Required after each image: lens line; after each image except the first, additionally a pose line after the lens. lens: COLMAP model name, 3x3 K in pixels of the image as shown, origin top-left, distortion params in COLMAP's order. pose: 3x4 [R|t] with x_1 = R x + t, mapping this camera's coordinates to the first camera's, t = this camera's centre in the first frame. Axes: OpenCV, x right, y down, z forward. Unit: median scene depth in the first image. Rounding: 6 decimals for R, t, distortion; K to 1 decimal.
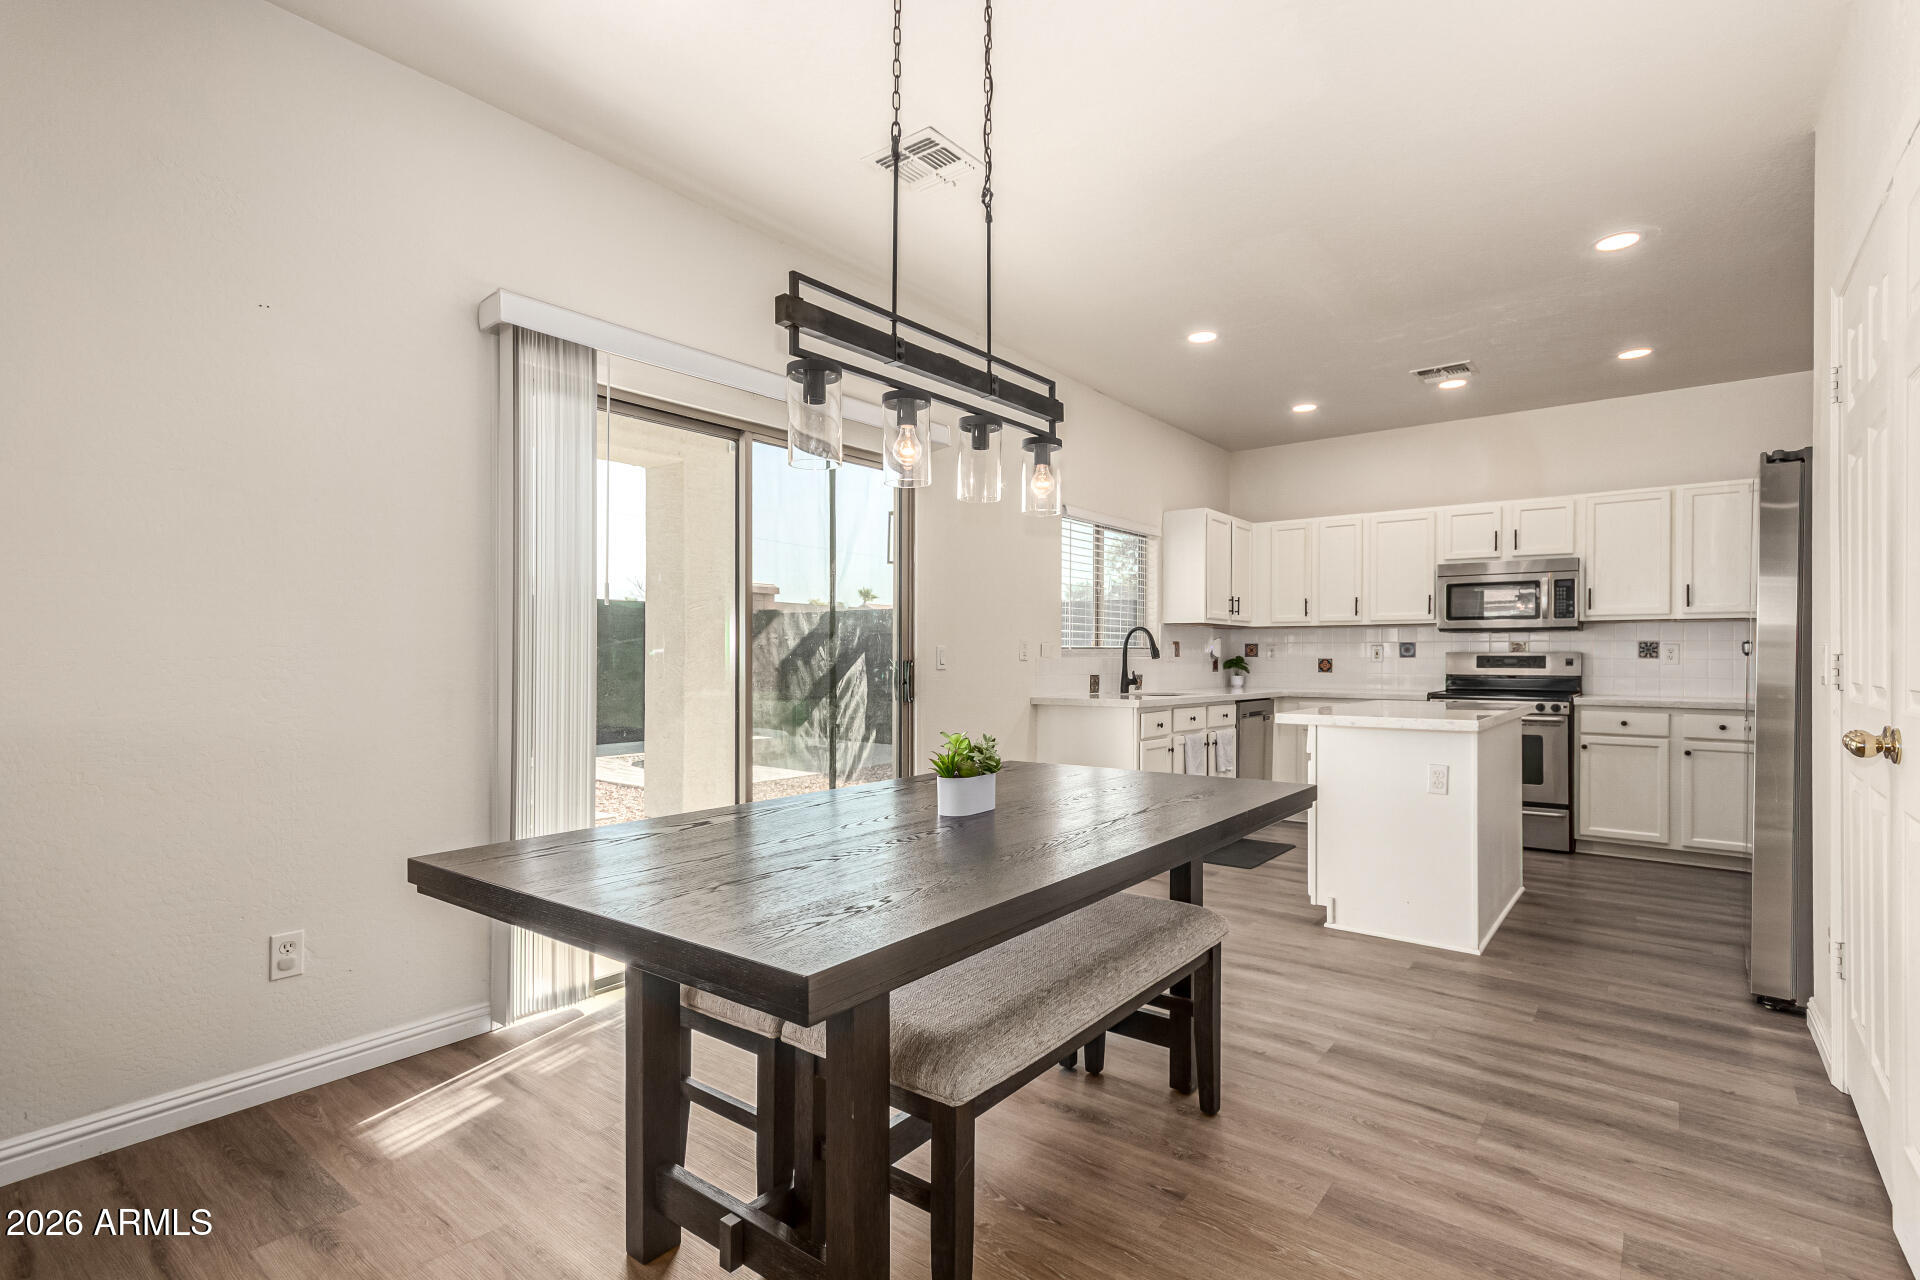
lens RADIAL K [[901.2, 0, 965.3], [0, 901.2, 654.2], [0, 0, 1]] dist [0.004477, -0.000274]
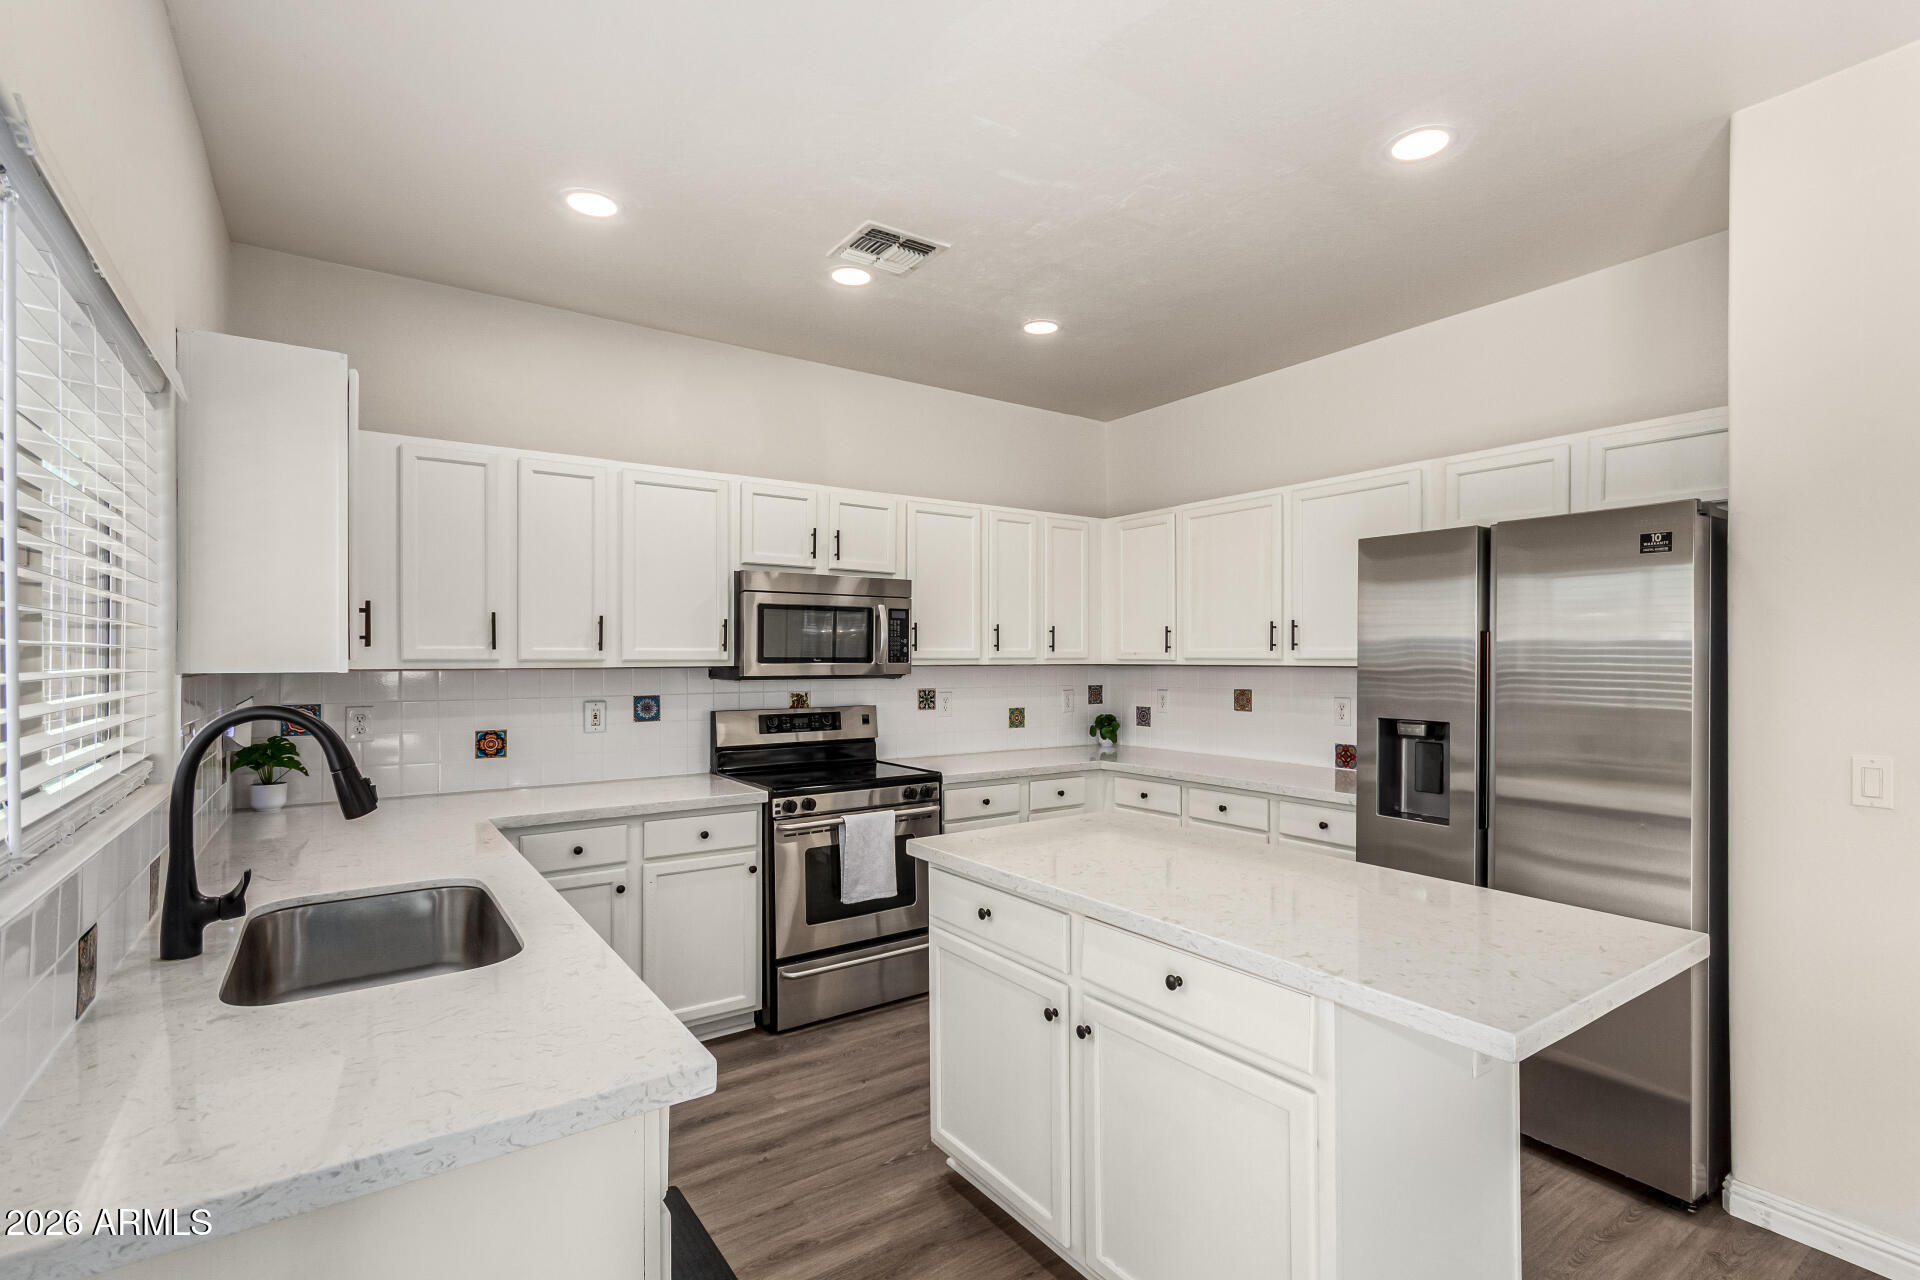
lens RADIAL K [[901.2, 0, 974.0], [0, 901.2, 654.5], [0, 0, 1]] dist [0.004477, -0.000274]
pose [[0.268505, -0.004340, 0.963268, -0.016377], [-0.000514, 0.999989, 0.004649, -0.048698], [-0.963278, -0.001743, 0.268500, 0.731132]]
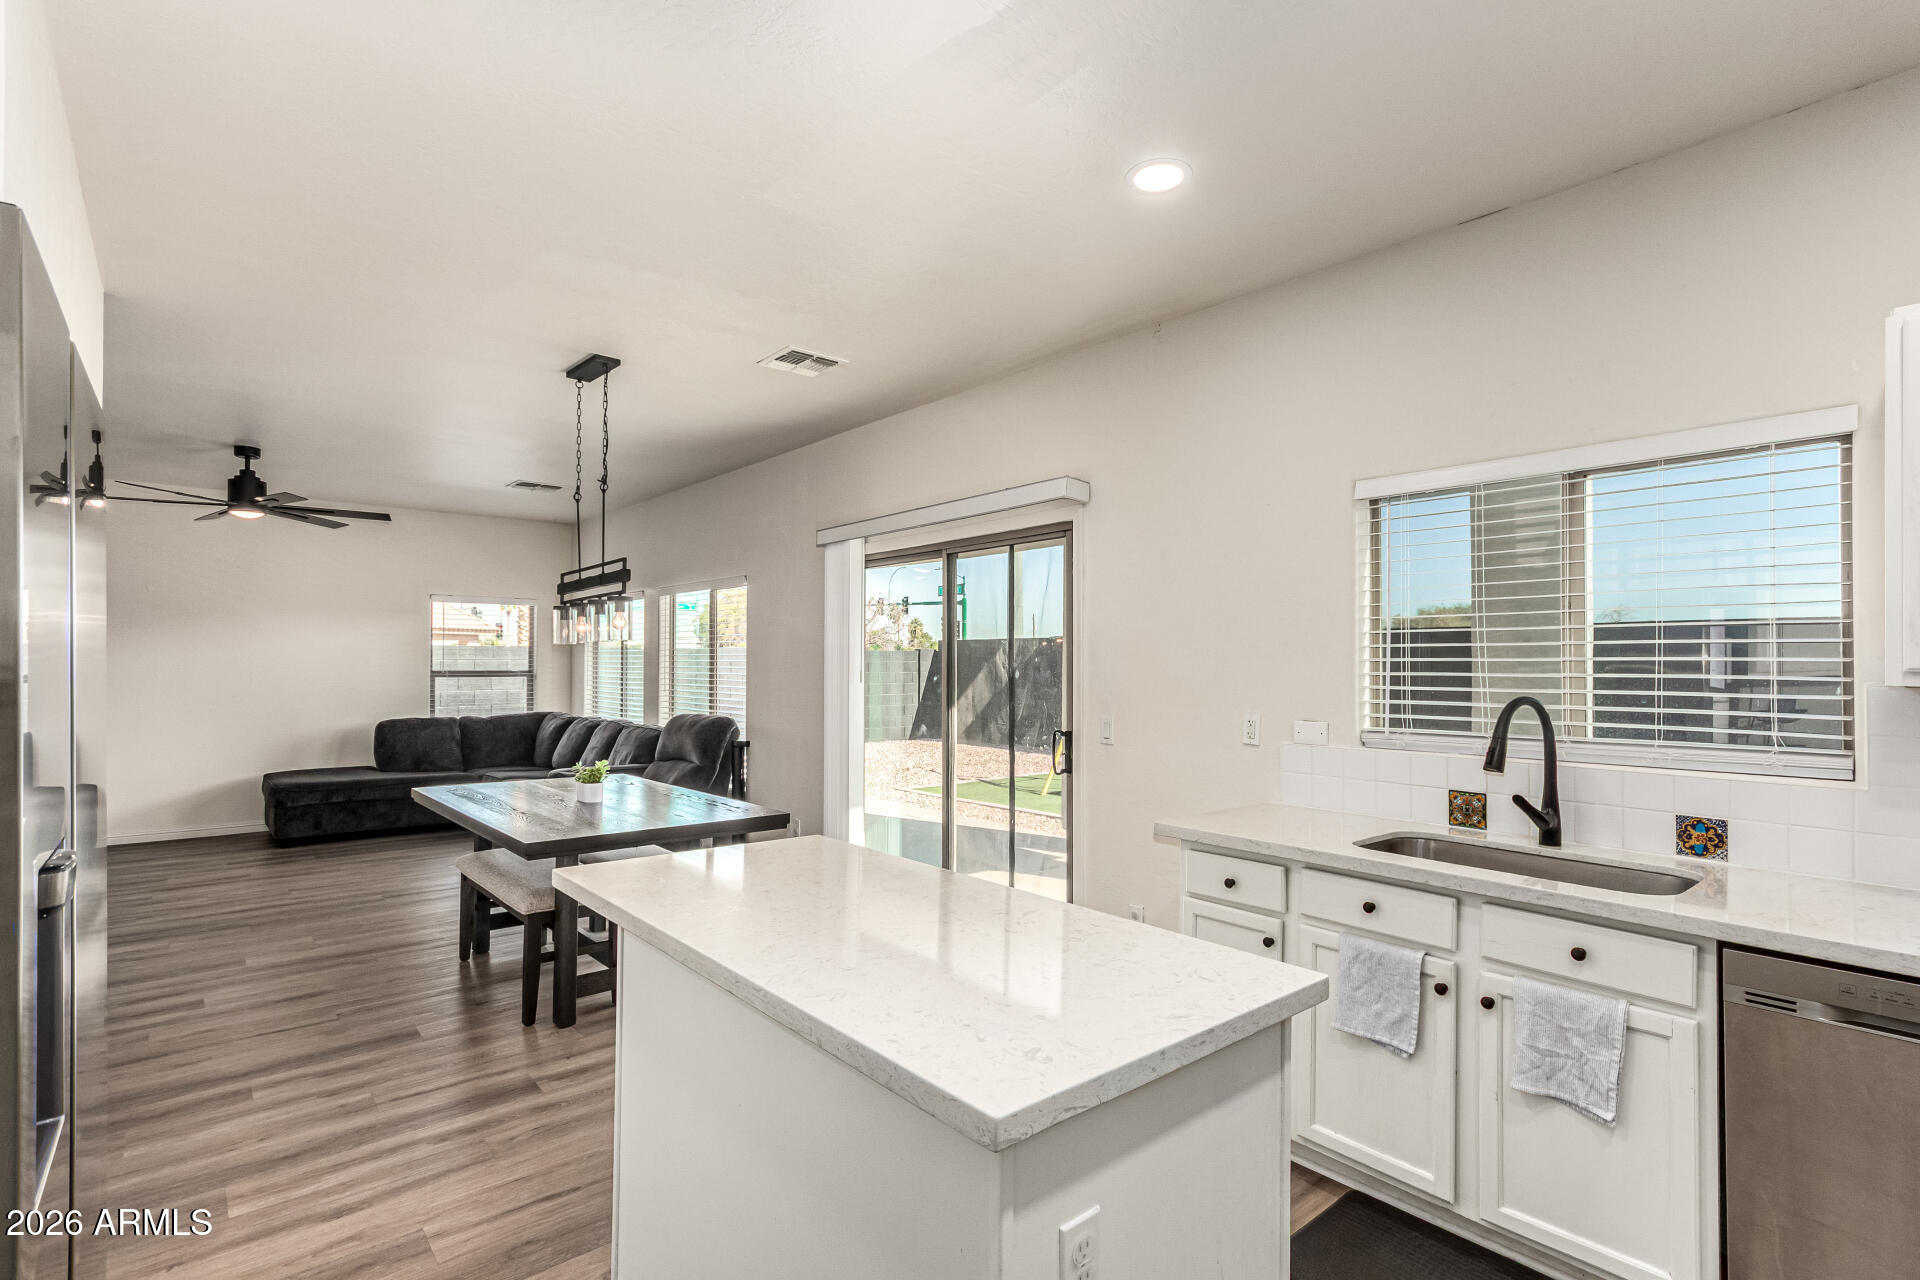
lens RADIAL K [[901.2, 0, 997.3], [0, 901.2, 646.8], [0, 0, 1]] dist [0.004477, -0.000274]
pose [[-0.166789, -0.021021, -0.985768, 0.657888], [0.000145, 0.999772, -0.021345, -0.044289], [0.985993, -0.003703, -0.166748, 0.801920]]
